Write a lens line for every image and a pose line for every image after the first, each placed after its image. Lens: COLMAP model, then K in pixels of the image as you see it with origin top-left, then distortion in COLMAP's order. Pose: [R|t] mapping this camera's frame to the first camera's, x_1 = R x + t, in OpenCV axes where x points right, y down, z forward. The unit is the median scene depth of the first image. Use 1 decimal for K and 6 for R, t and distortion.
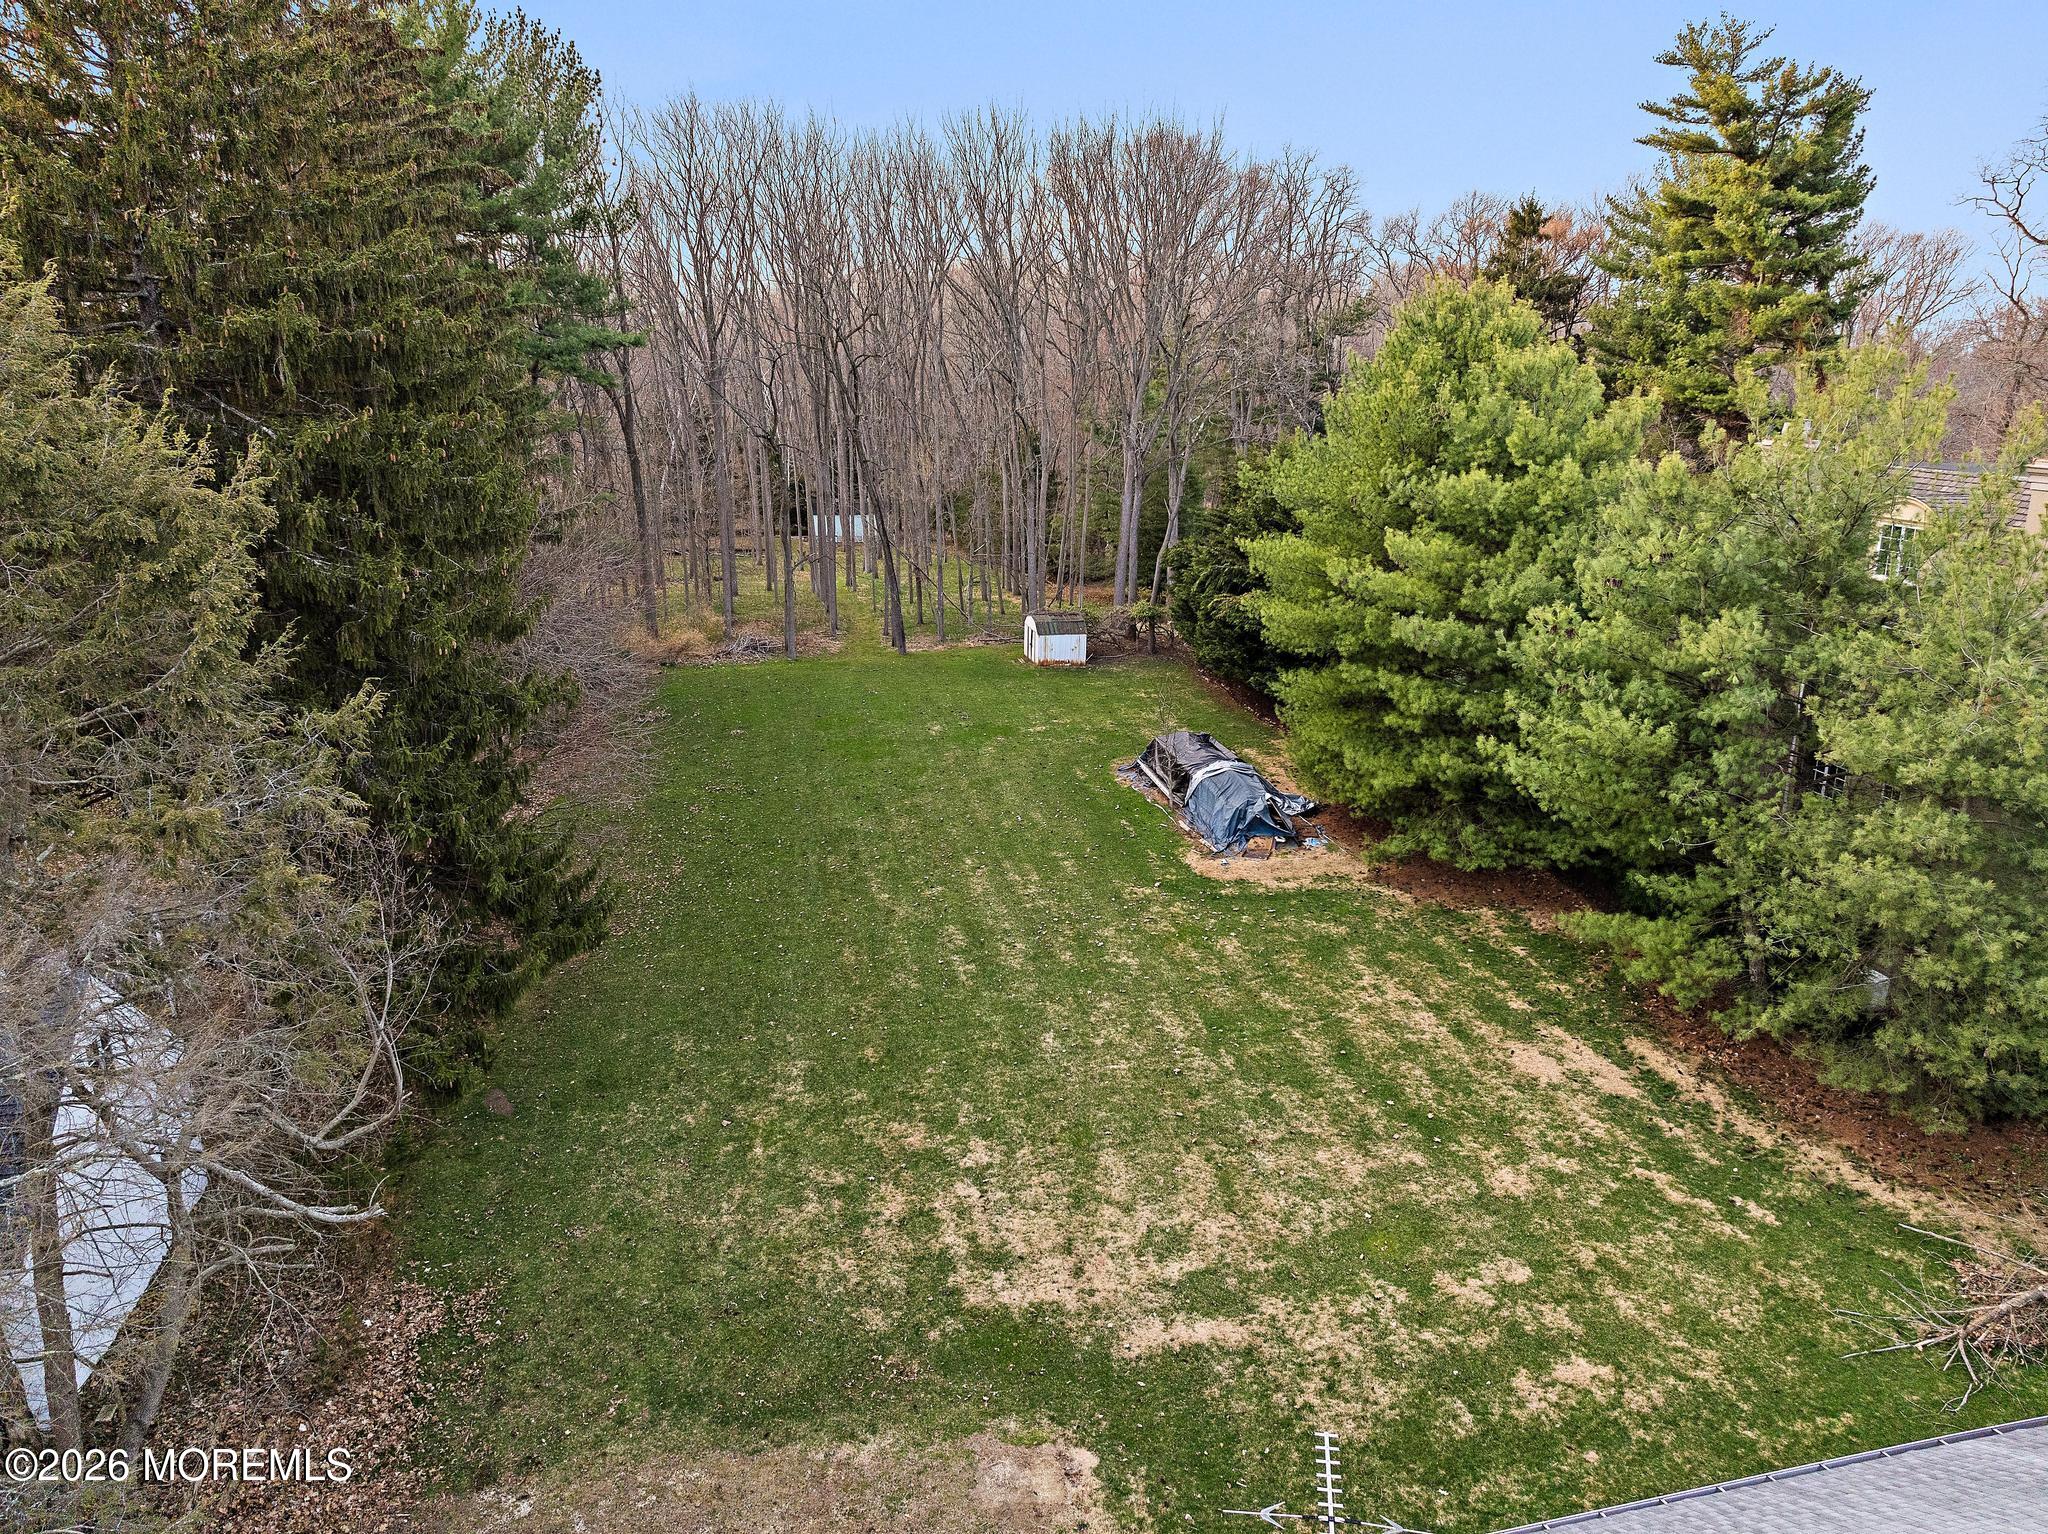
lens RADIAL K [[1586.8, 0, 1024.0], [0, 1586.8, 767.0], [0, 0, 1]] dist [-0.054052, 0.000544]
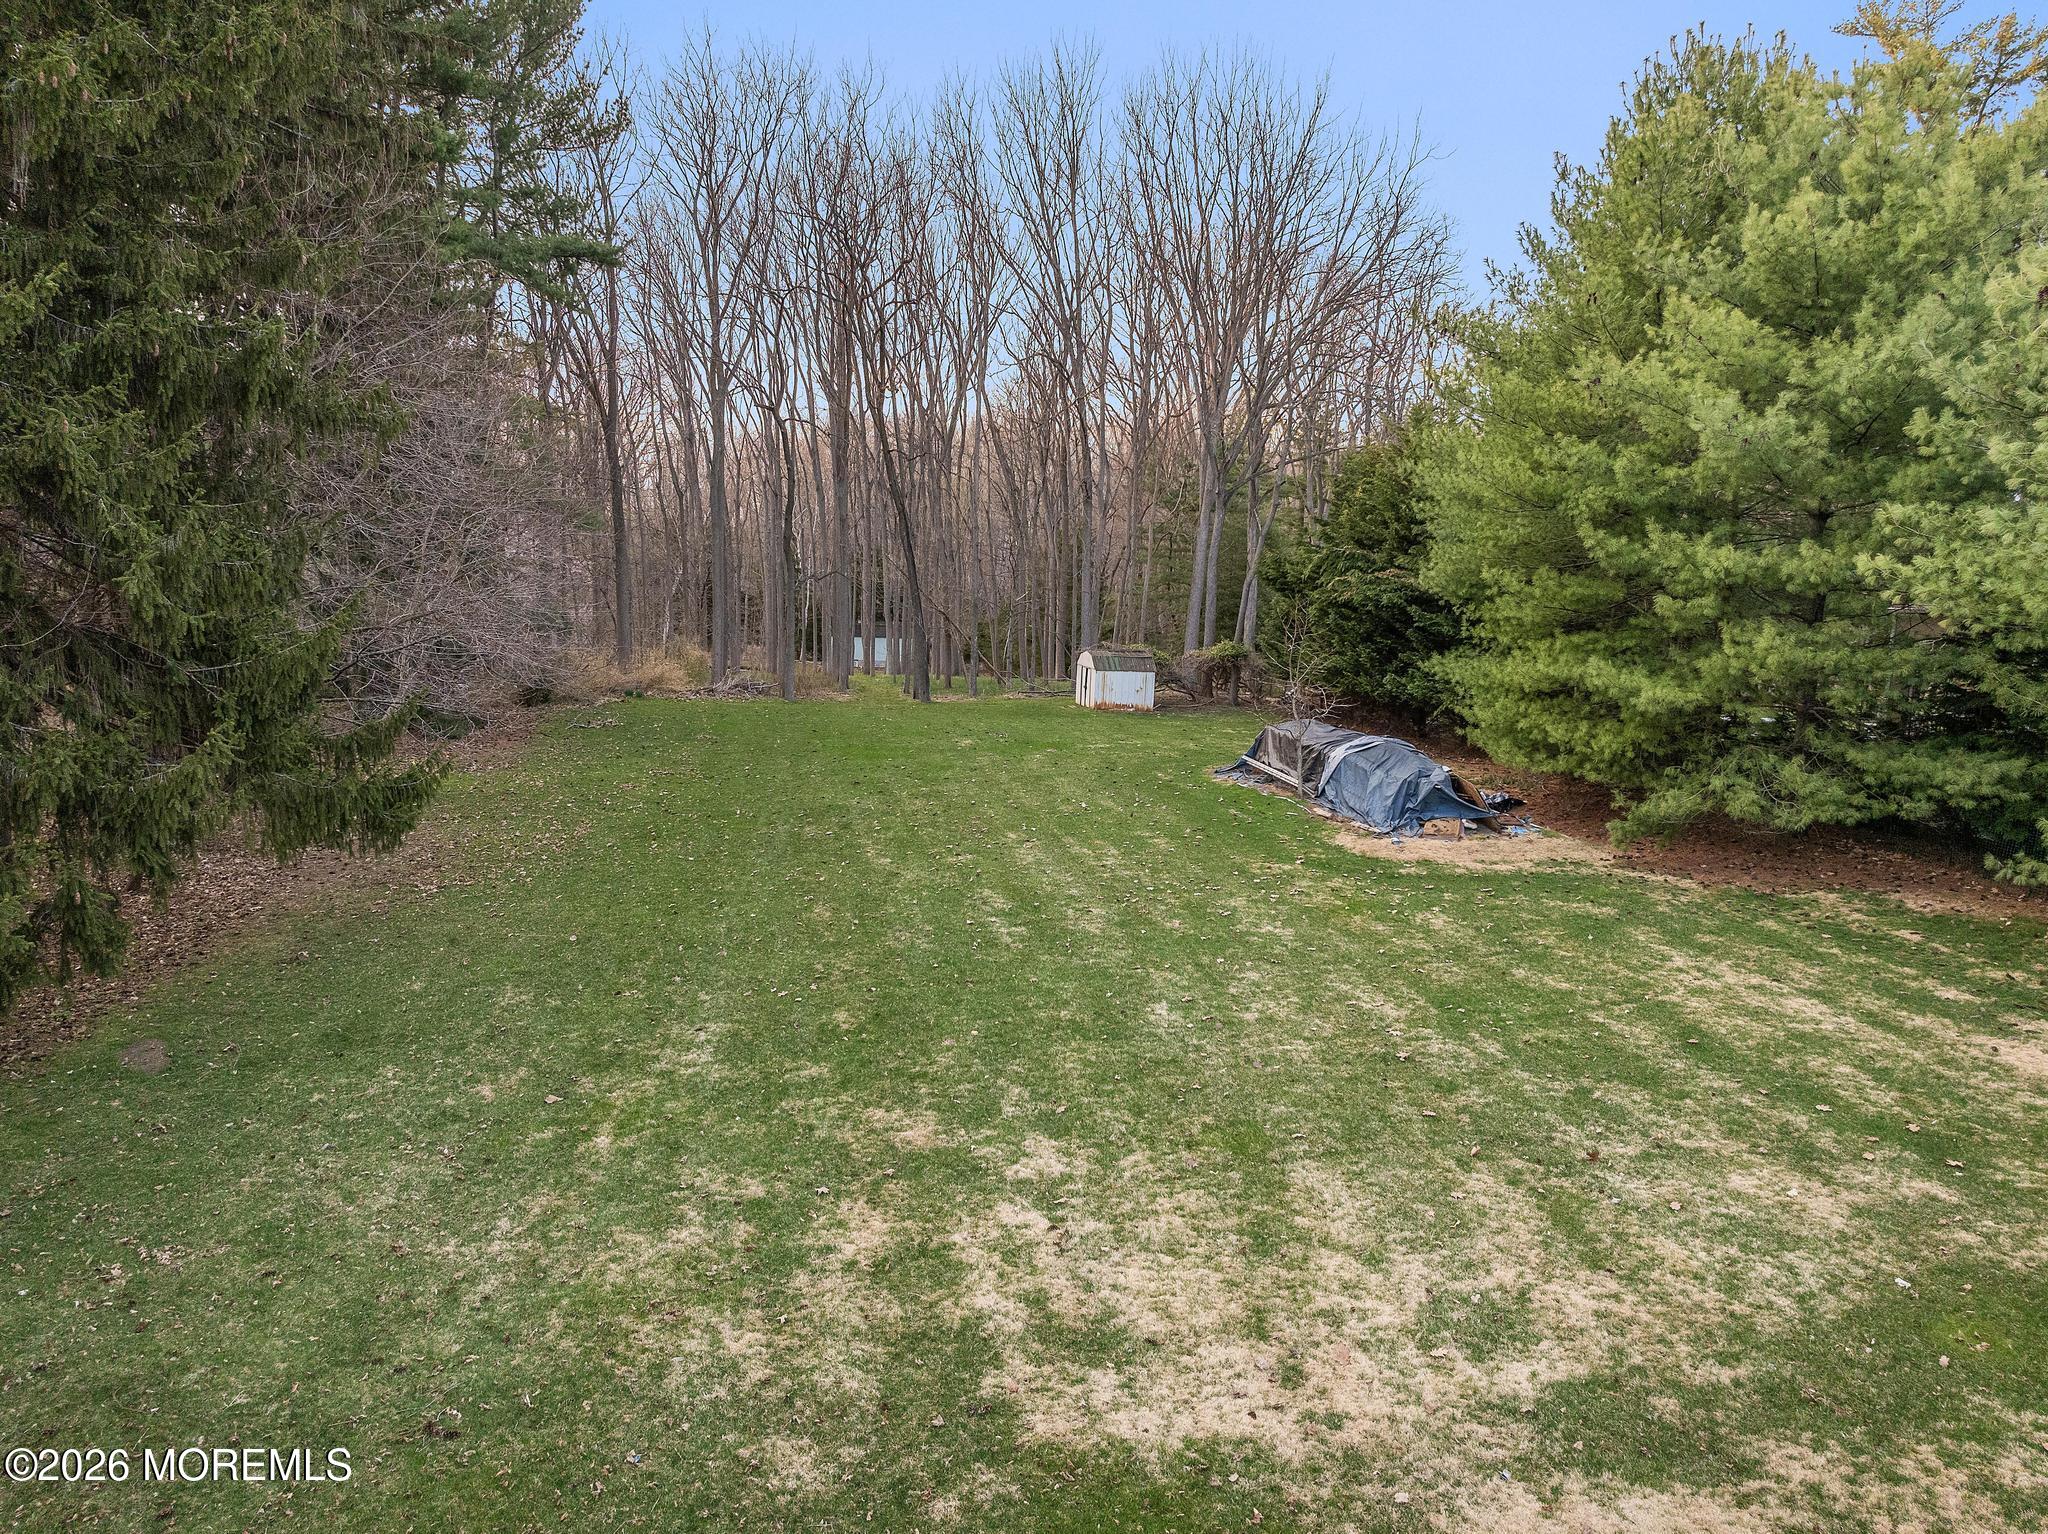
lens RADIAL K [[1586.8, 0, 1024.0], [0, 1586.8, 767.0], [0, 0, 1]] dist [-0.054052, 0.000544]
pose [[0.999380, 0.031807, -0.015079, -0.031308], [-0.033700, 0.988275, -0.148916, 0.197905], [0.010166, 0.149332, 0.988735, 0.495064]]
